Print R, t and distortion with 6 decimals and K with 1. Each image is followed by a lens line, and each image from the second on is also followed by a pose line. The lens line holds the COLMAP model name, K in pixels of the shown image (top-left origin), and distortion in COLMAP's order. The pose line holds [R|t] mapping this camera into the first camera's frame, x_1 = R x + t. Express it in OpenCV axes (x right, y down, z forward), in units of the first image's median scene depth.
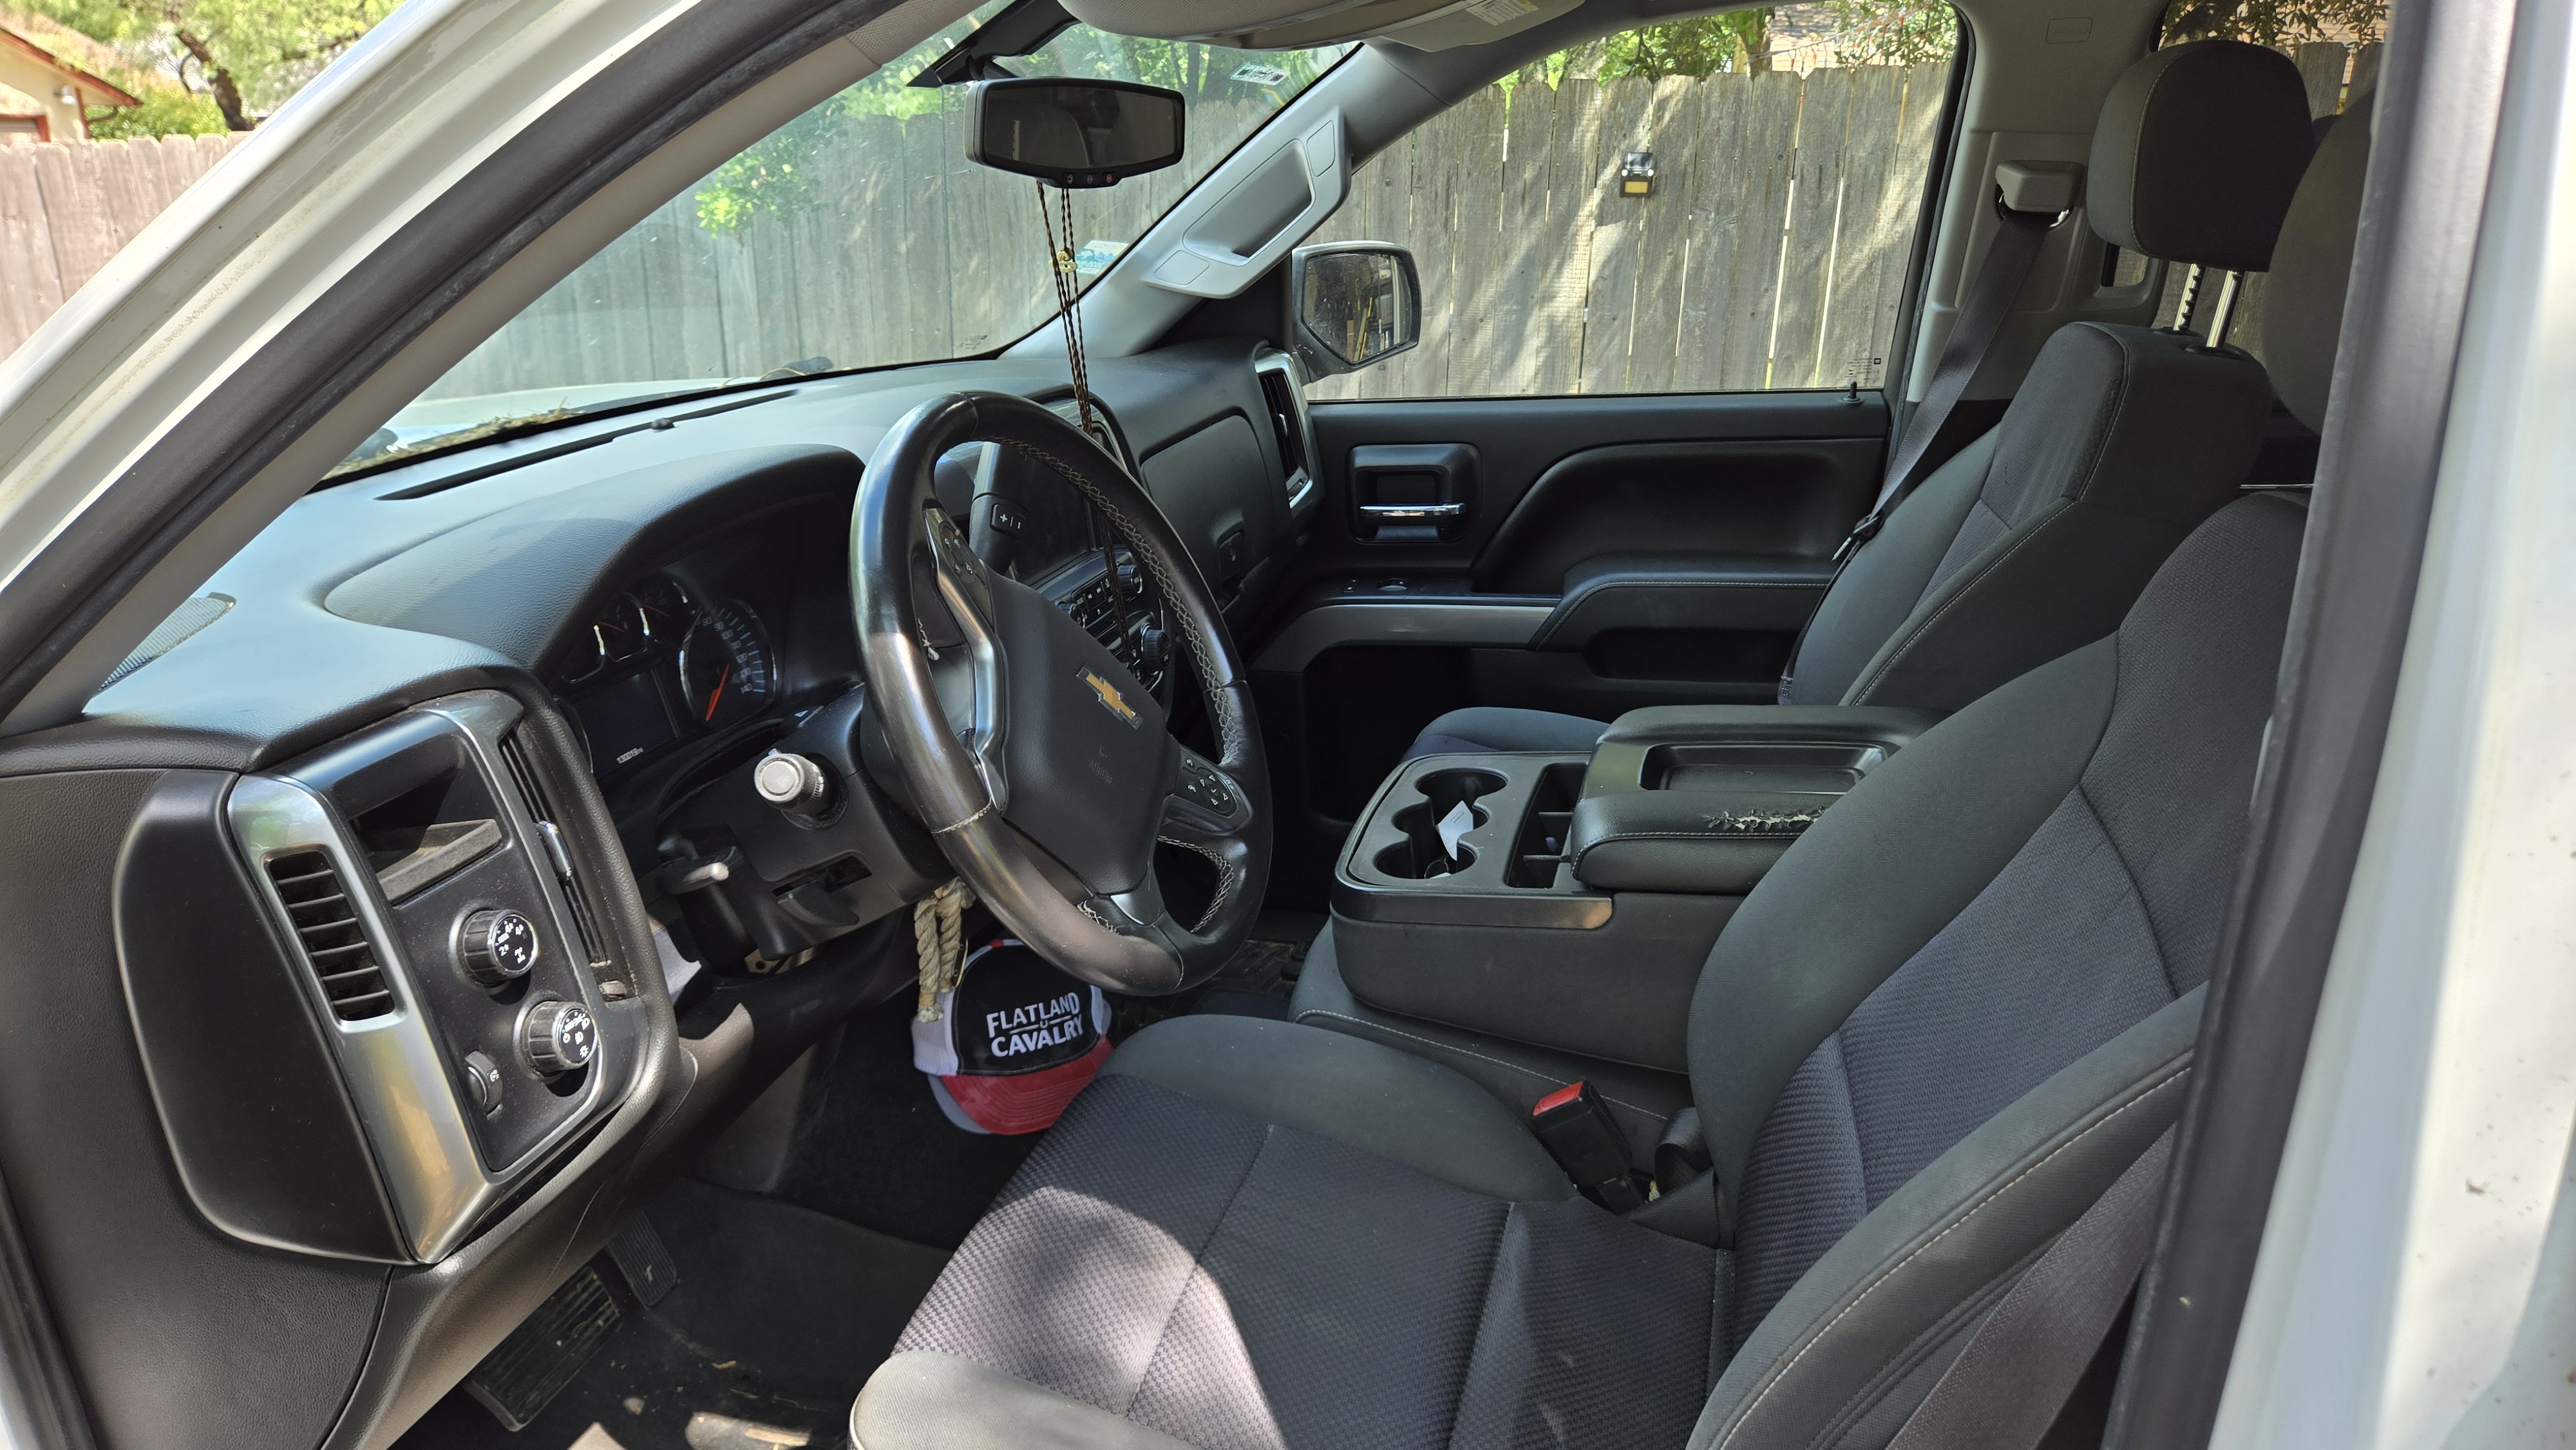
lens RADIAL K [[1735.9, 0, 1278.5], [0, 1735.9, 734.4], [0, 0, 1]] dist [0.026896, 0.001363]
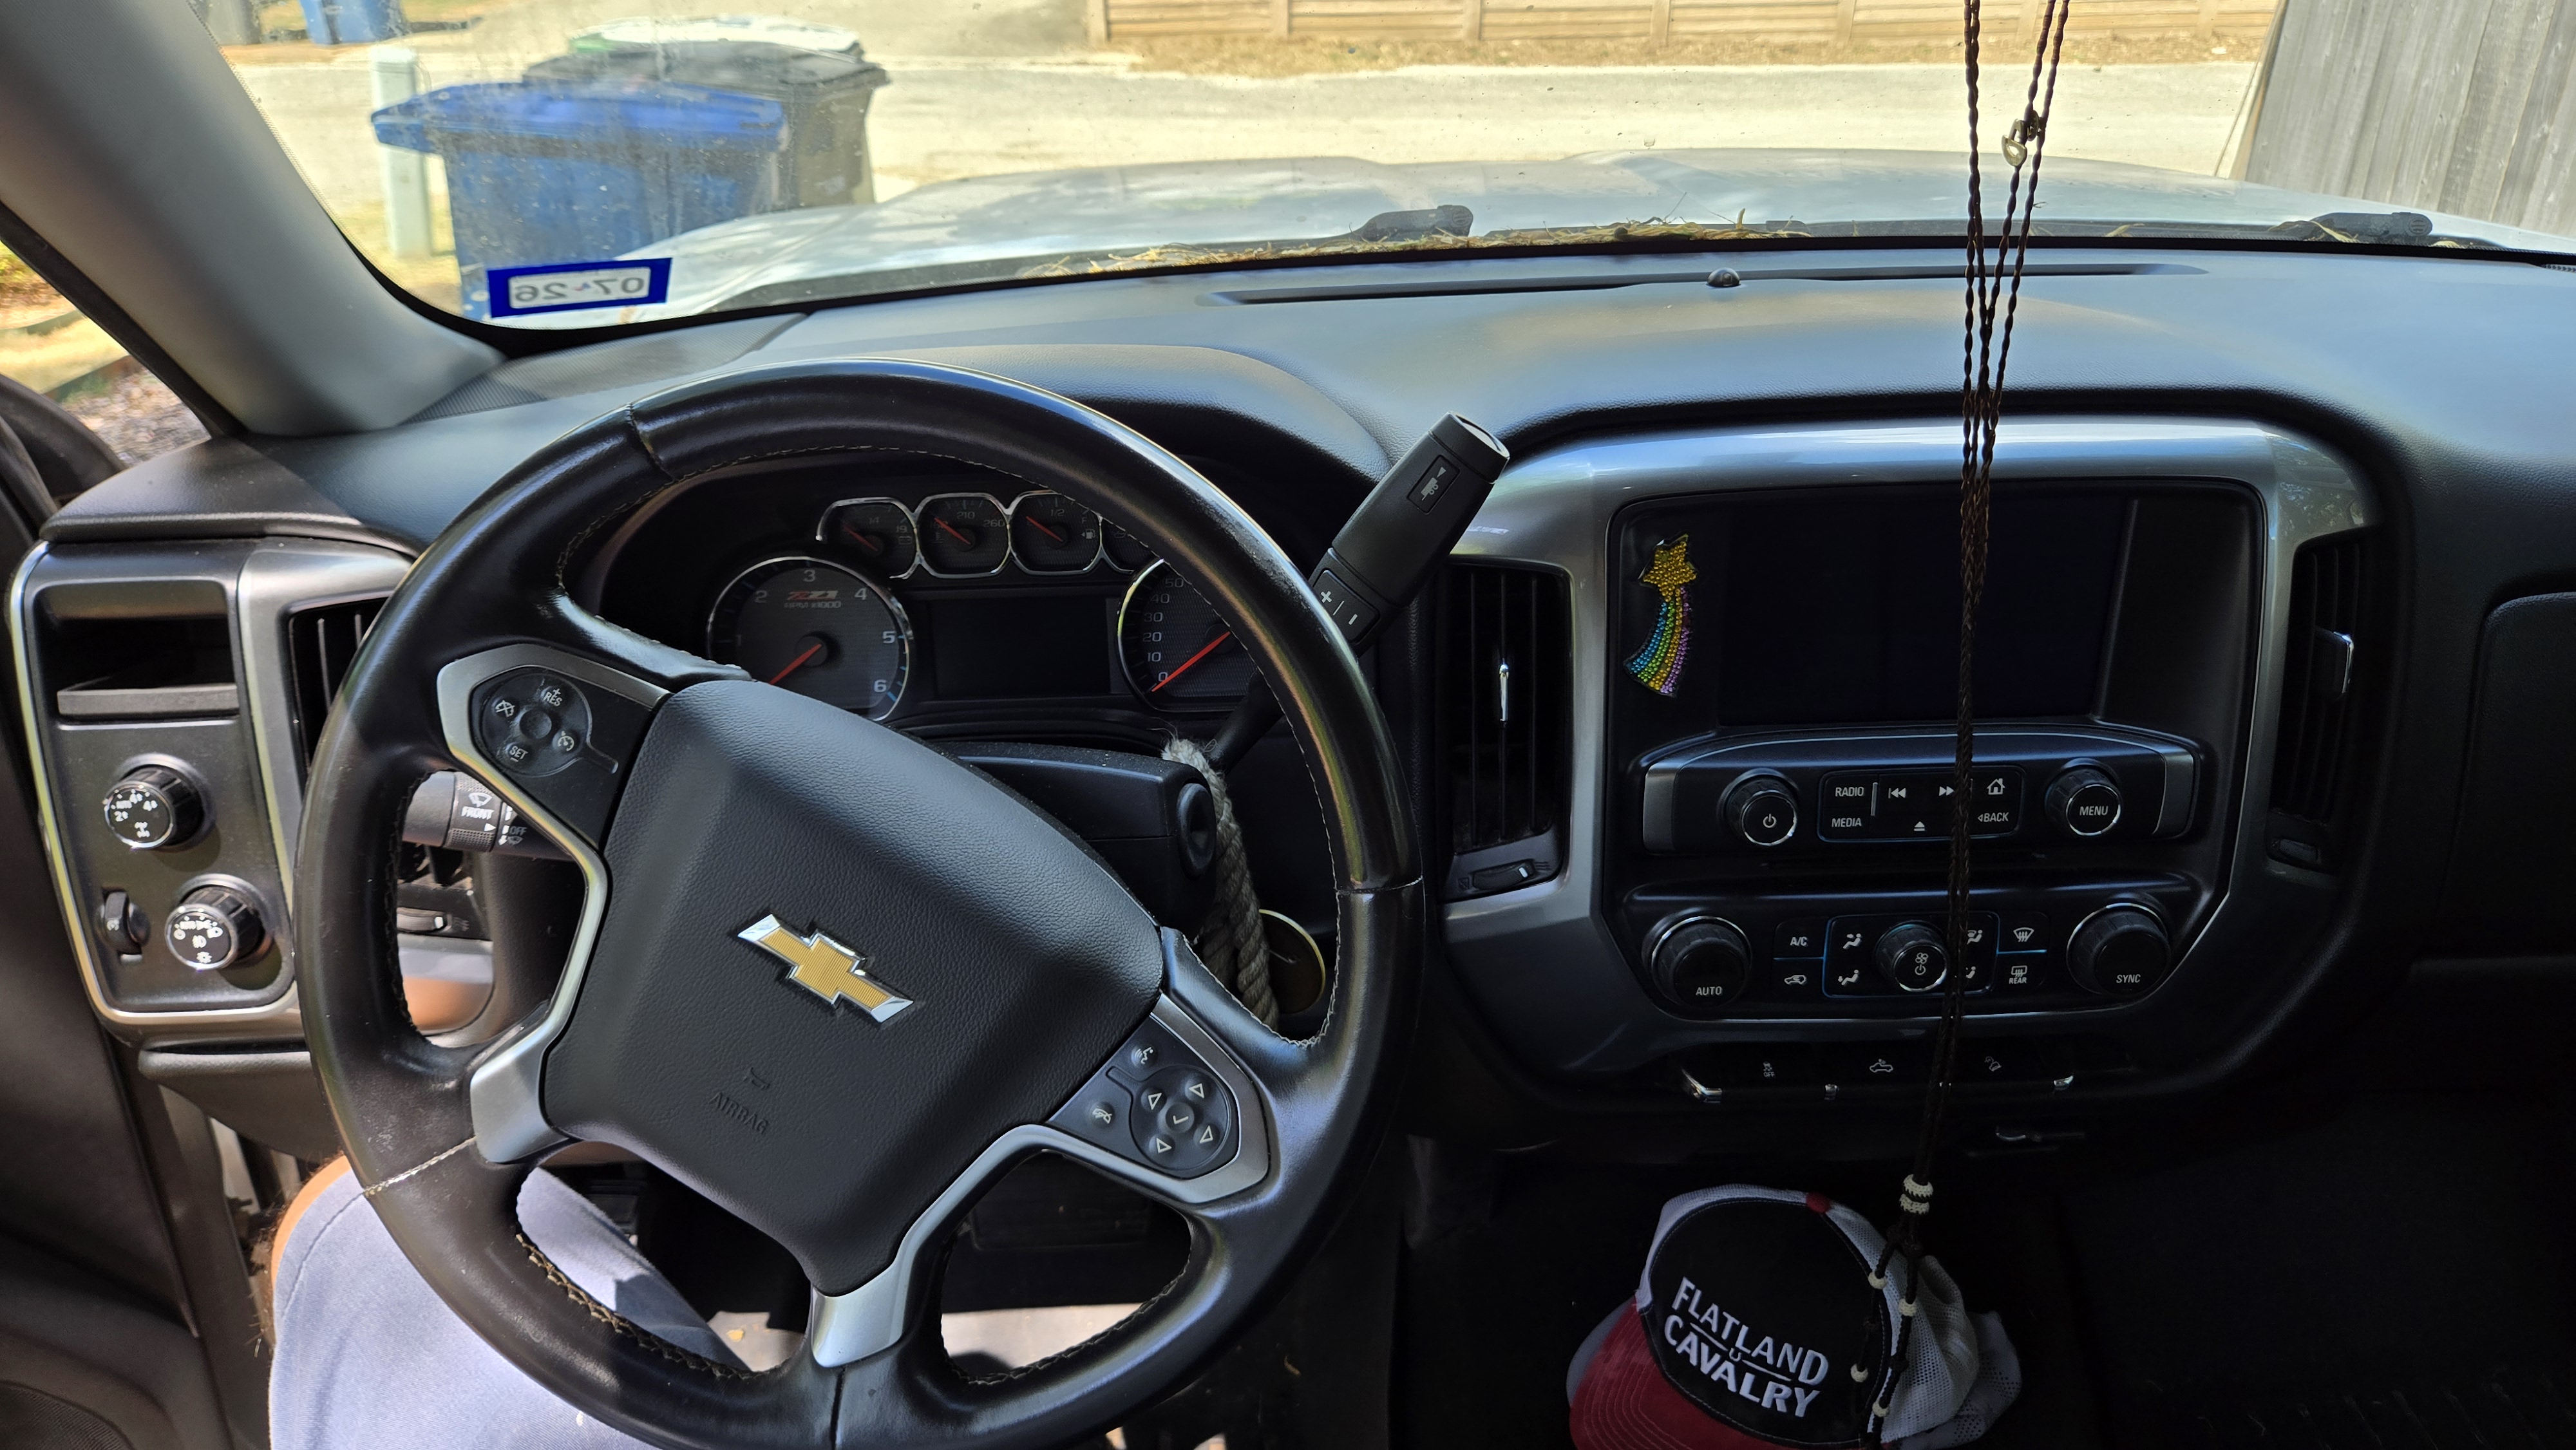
lens RADIAL K [[1735.9, 0, 1288.3], [0, 1735.9, 722.2], [0, 0, 1]] dist [0.026896, 0.001363]
pose [[0.295229, 0.452025, -0.841732, 0.244262], [-0.297584, 0.880682, 0.368568, -0.218482], [0.907901, 0.141674, 0.394518, 0.576875]]
